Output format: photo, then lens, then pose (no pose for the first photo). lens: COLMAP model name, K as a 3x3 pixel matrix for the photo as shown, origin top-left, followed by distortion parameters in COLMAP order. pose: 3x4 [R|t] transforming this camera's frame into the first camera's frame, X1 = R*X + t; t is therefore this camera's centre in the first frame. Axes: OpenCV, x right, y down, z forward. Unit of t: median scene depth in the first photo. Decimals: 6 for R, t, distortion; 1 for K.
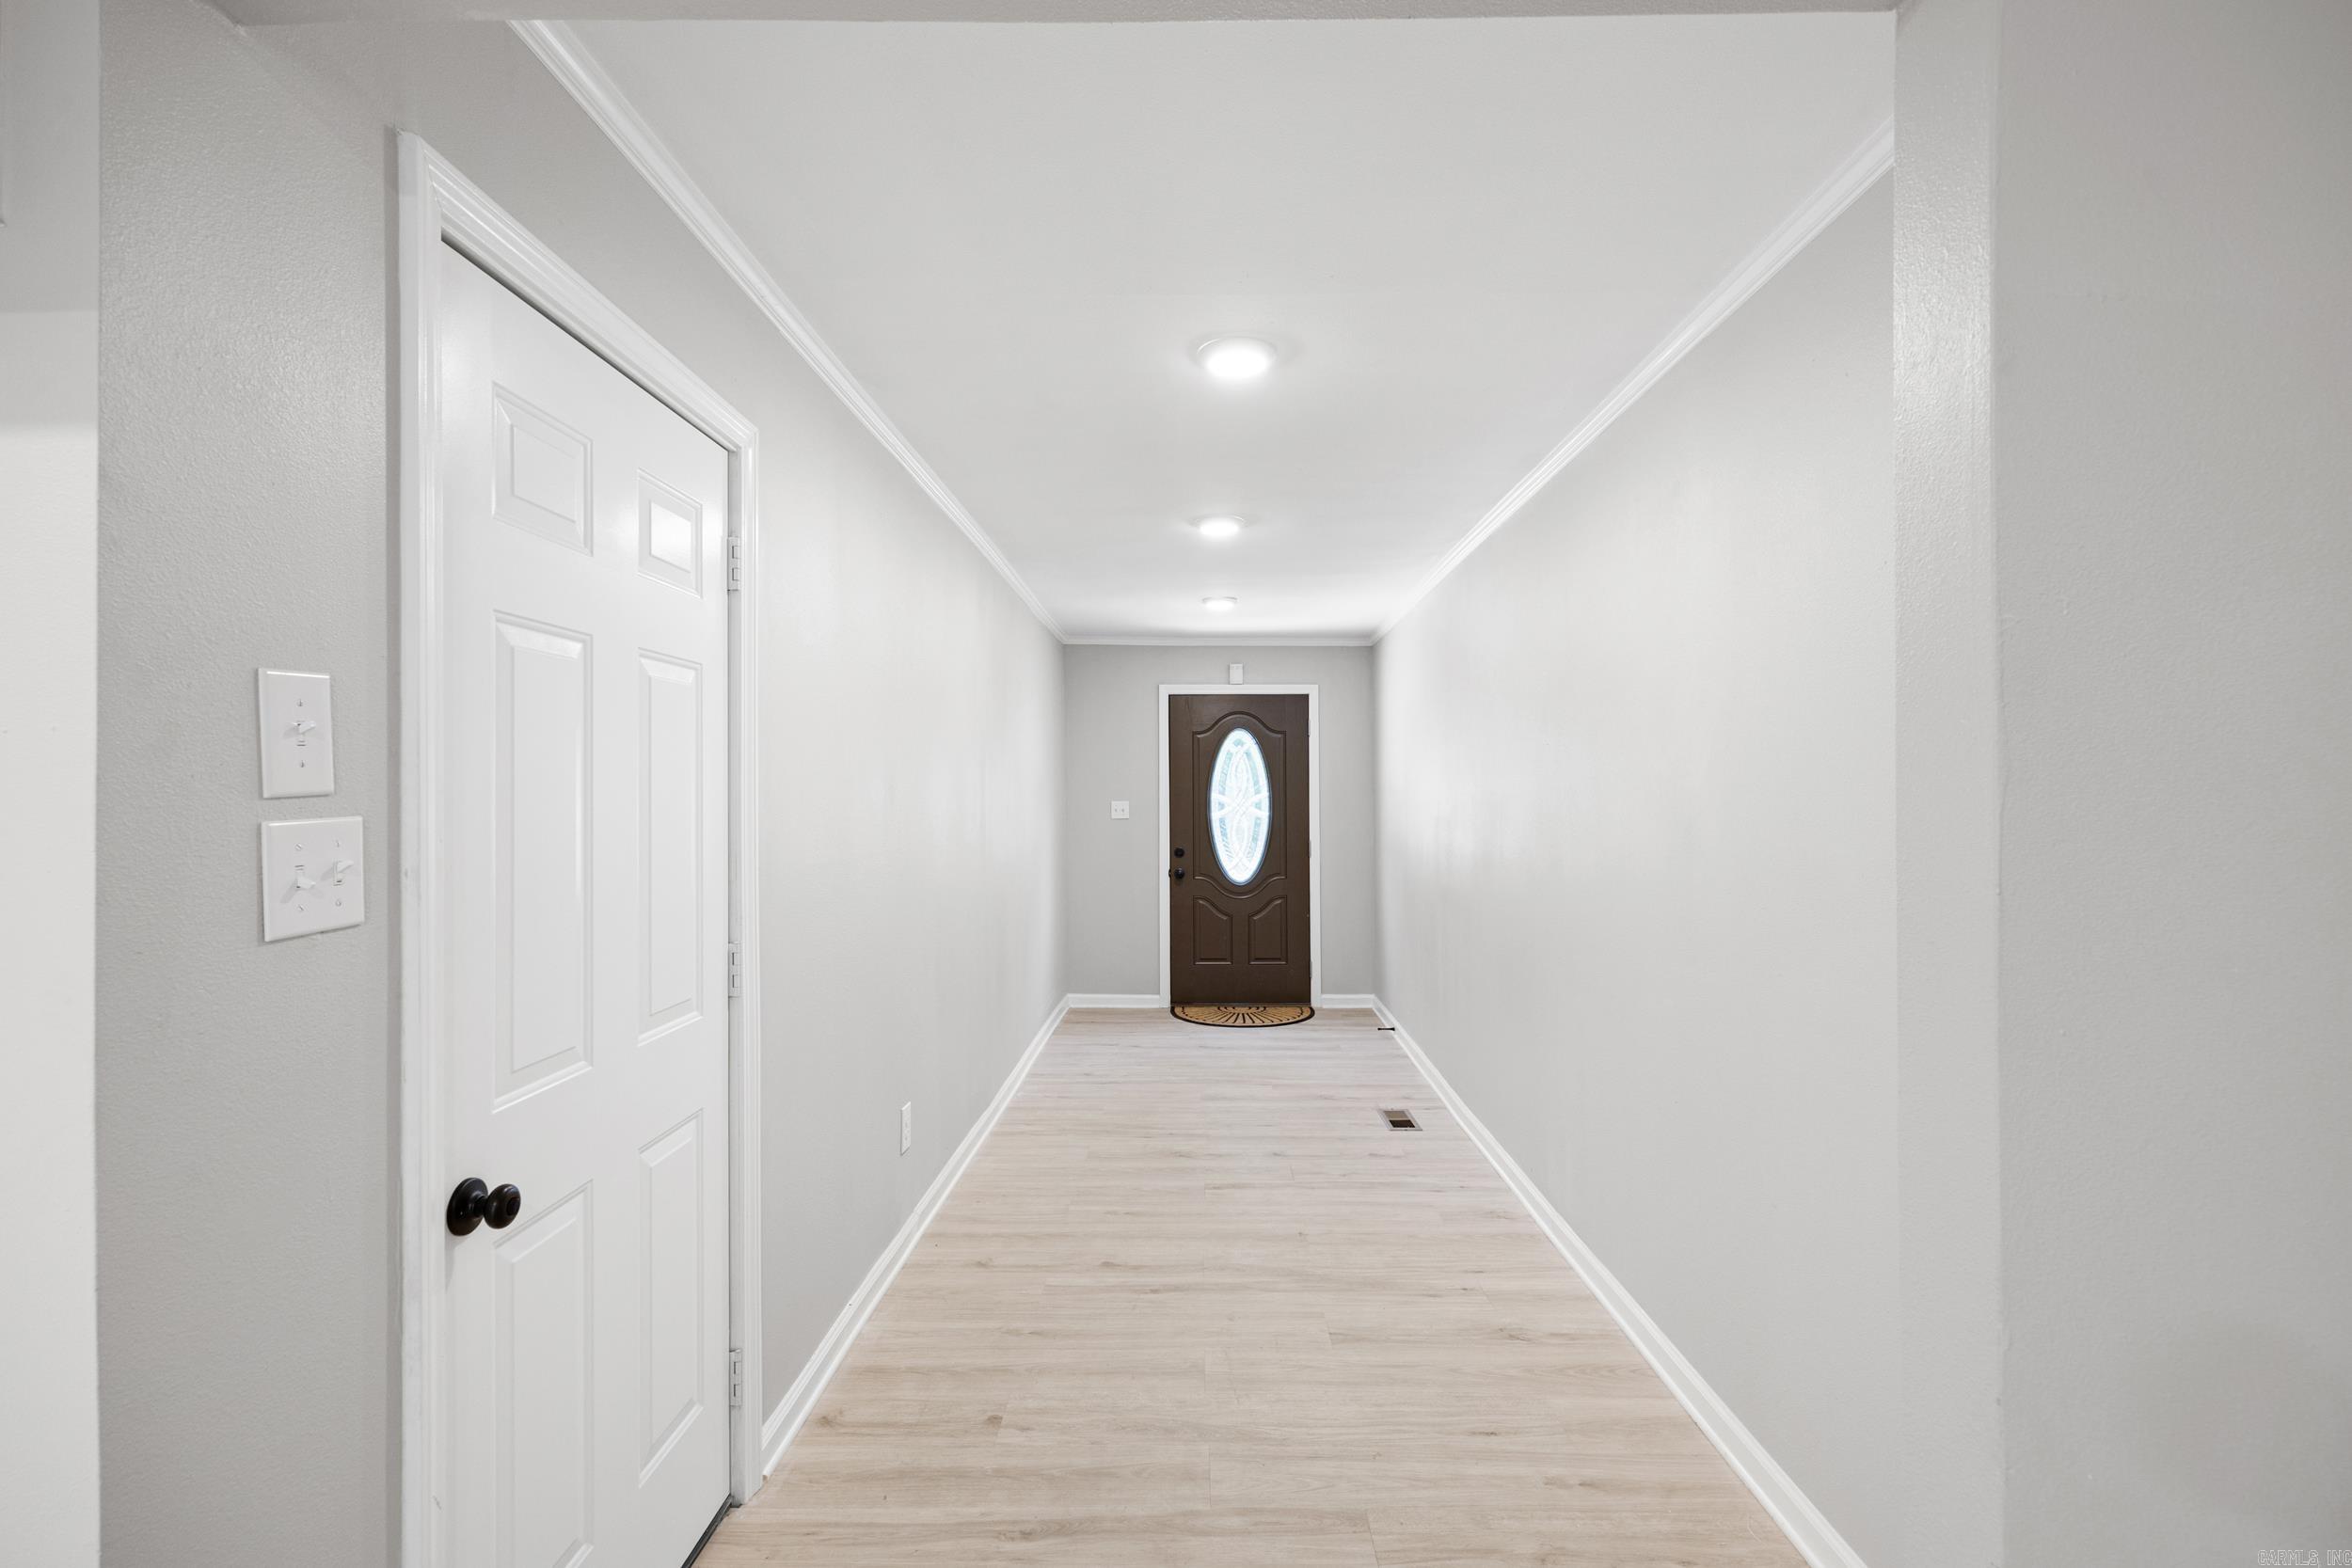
lens RADIAL K [[1079.8, 0, 1168.3], [0, 1079.8, 801.4], [0, 0, 1]] dist [-0.019194, 0.009414]
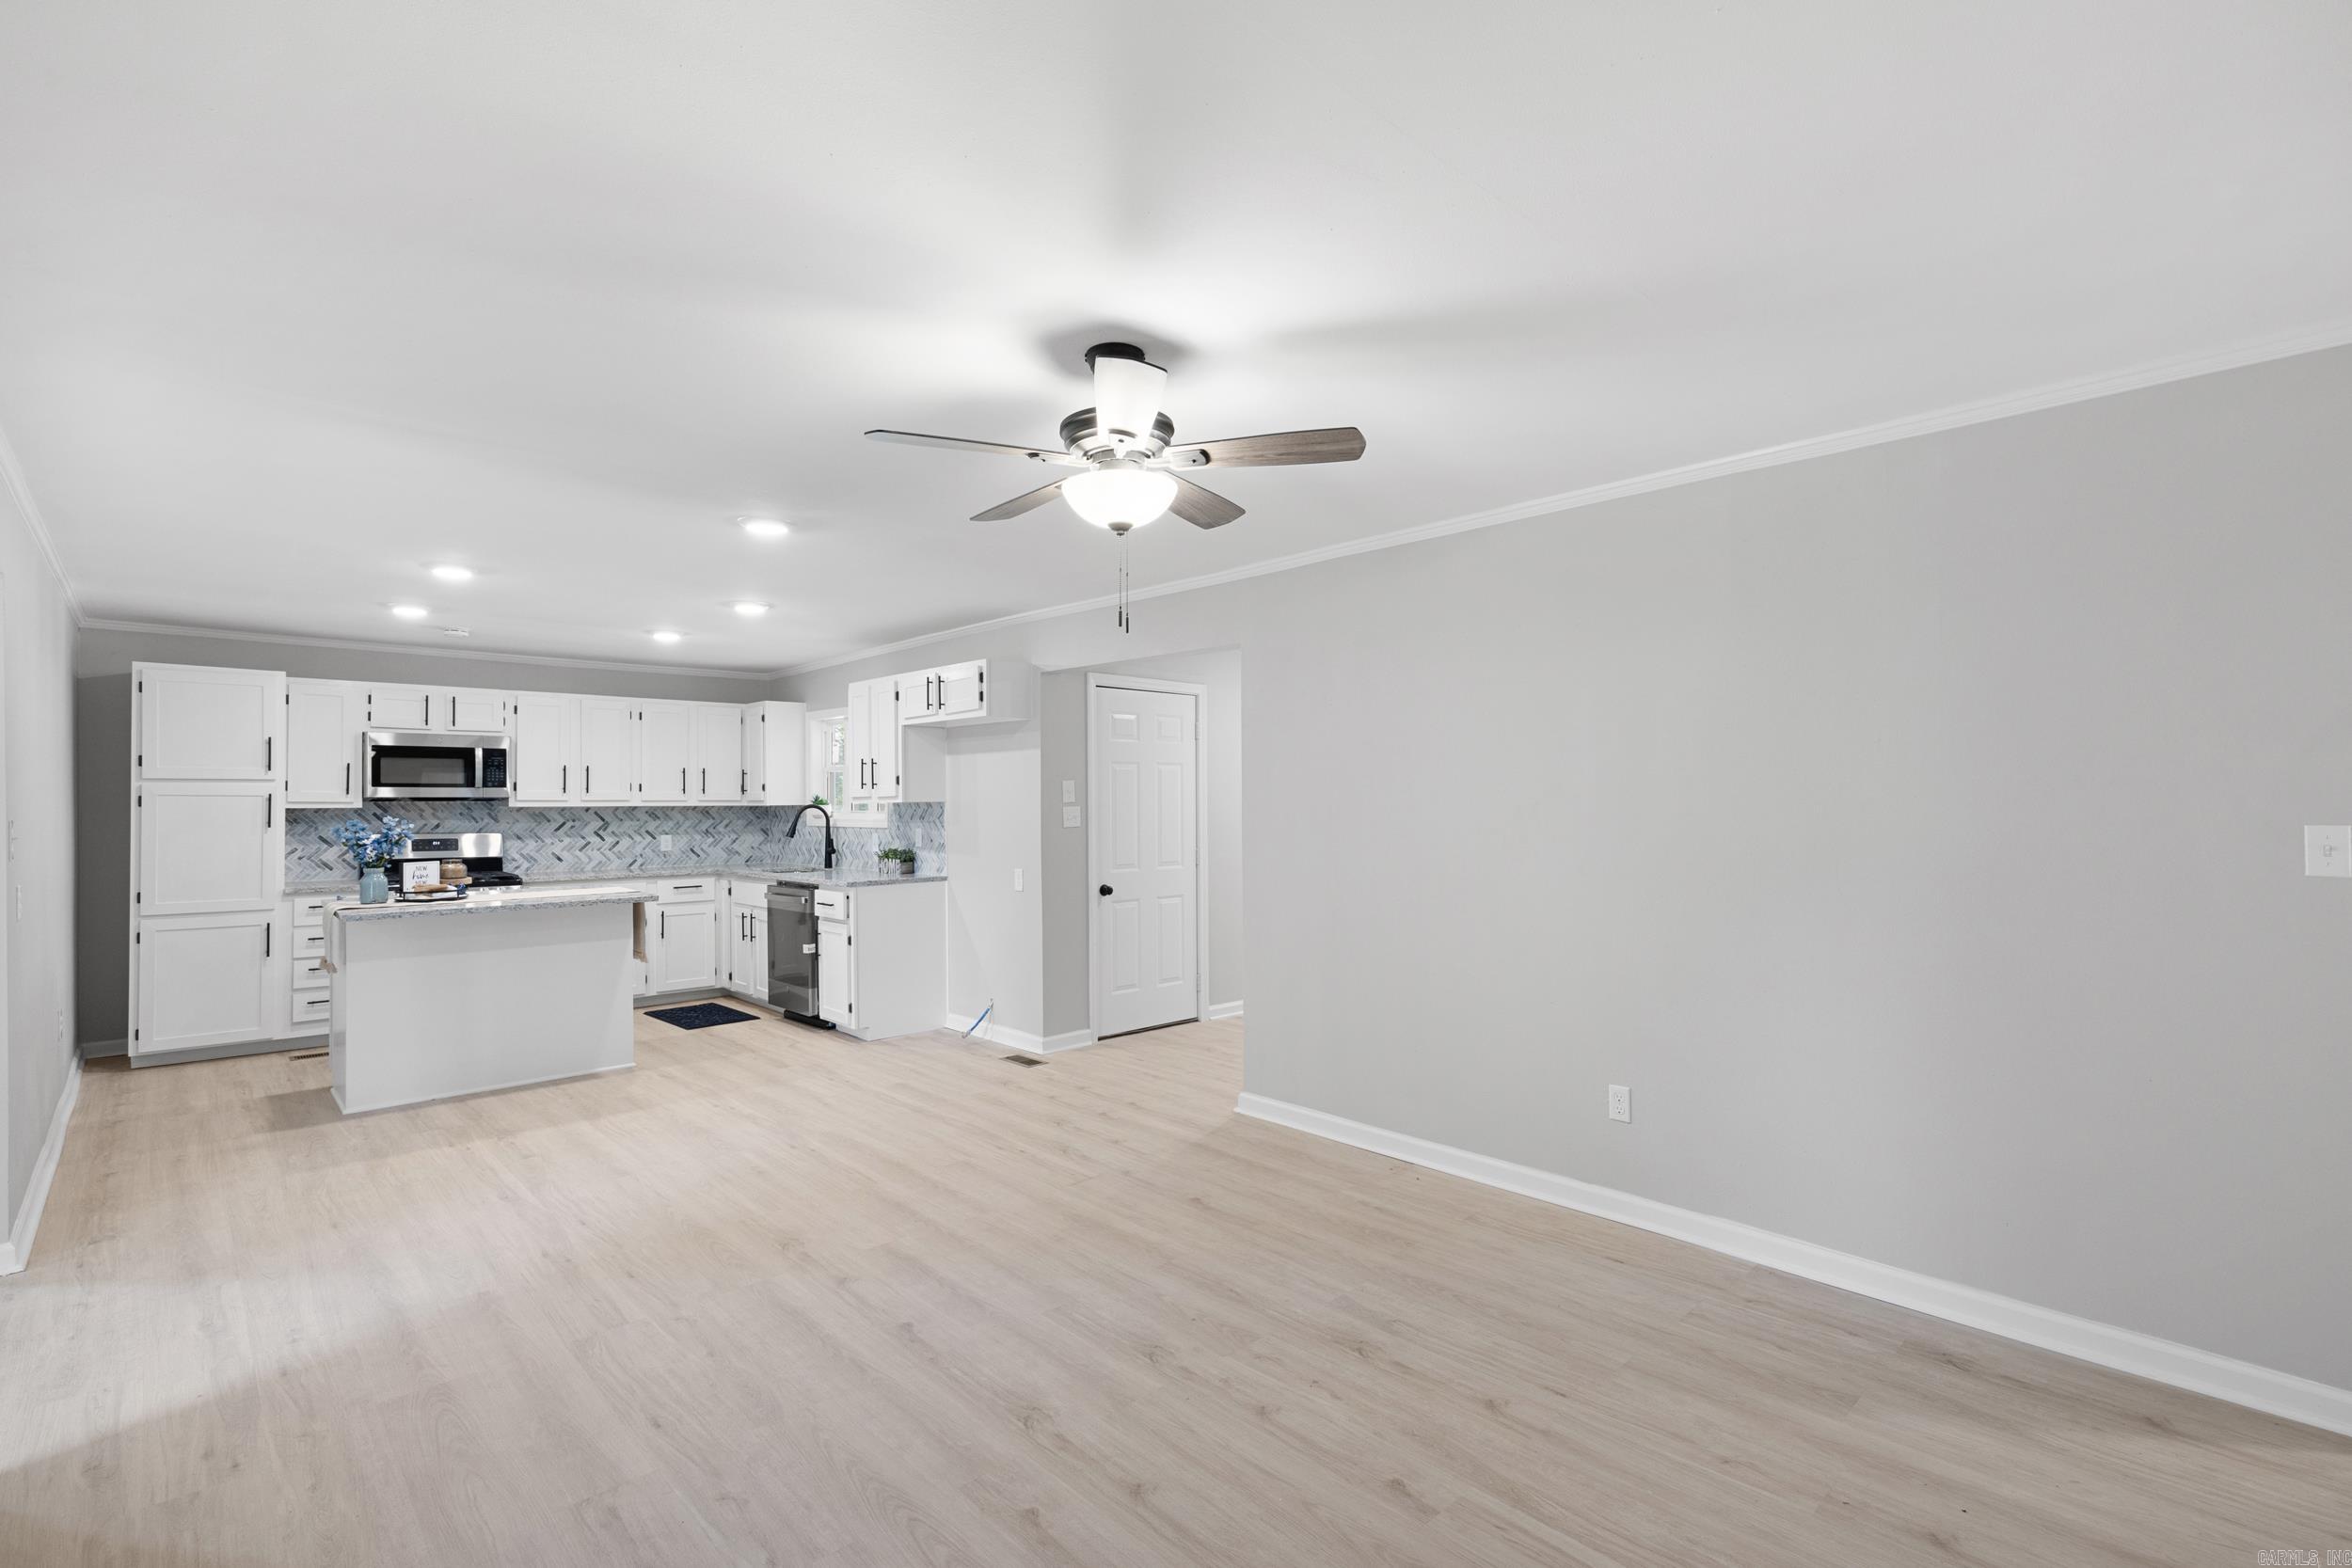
lens RADIAL K [[1079.8, 0, 1208.3], [0, 1079.8, 786.1], [0, 0, 1]] dist [-0.019194, 0.009414]
pose [[0.711285, -0.004699, -0.702888, 1.324947], [-0.002656, 0.999953, -0.009373, -0.015727], [0.702898, 0.008534, 0.711239, -0.903173]]
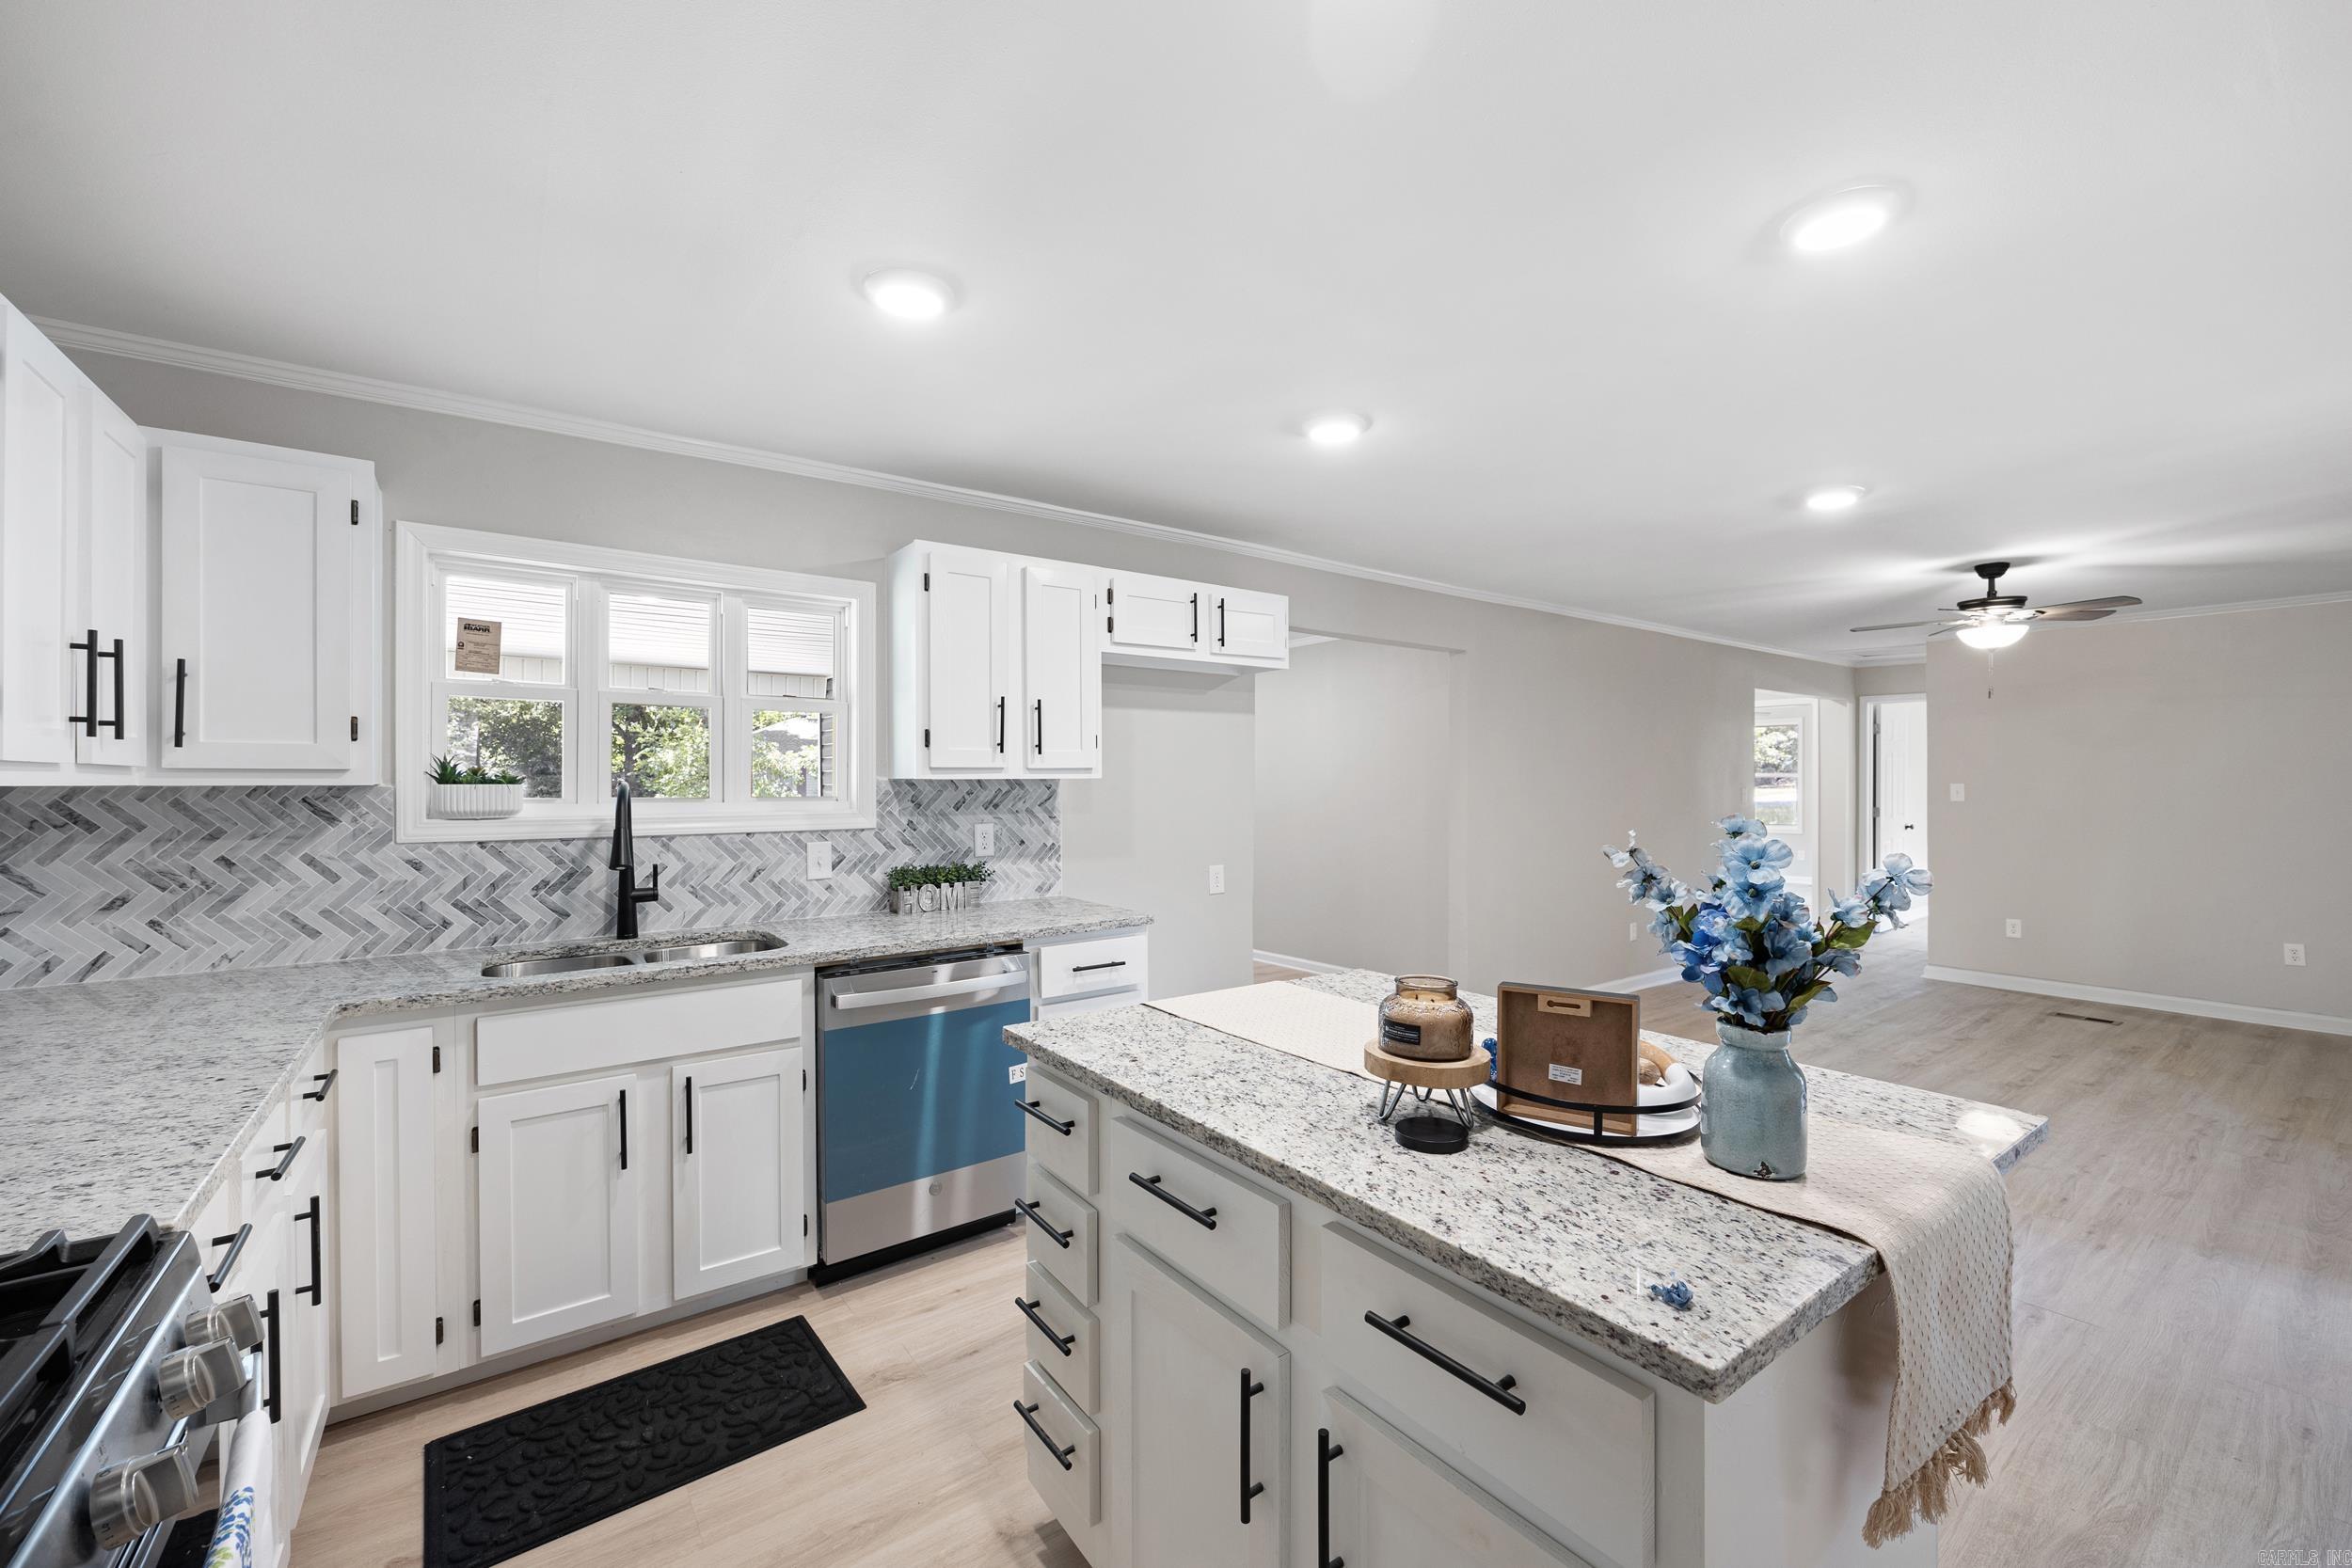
lens RADIAL K [[942.0, 0, 1195.0], [0, 942.0, 780.6], [0, 0, 1]] dist [-0.005826, 0.000945]
pose [[0.791284, 0.007413, 0.611403, -1.231736], [-0.003293, 0.999964, -0.007863, 0.009314], [-0.611440, 0.004209, 0.791280, -0.779466]]
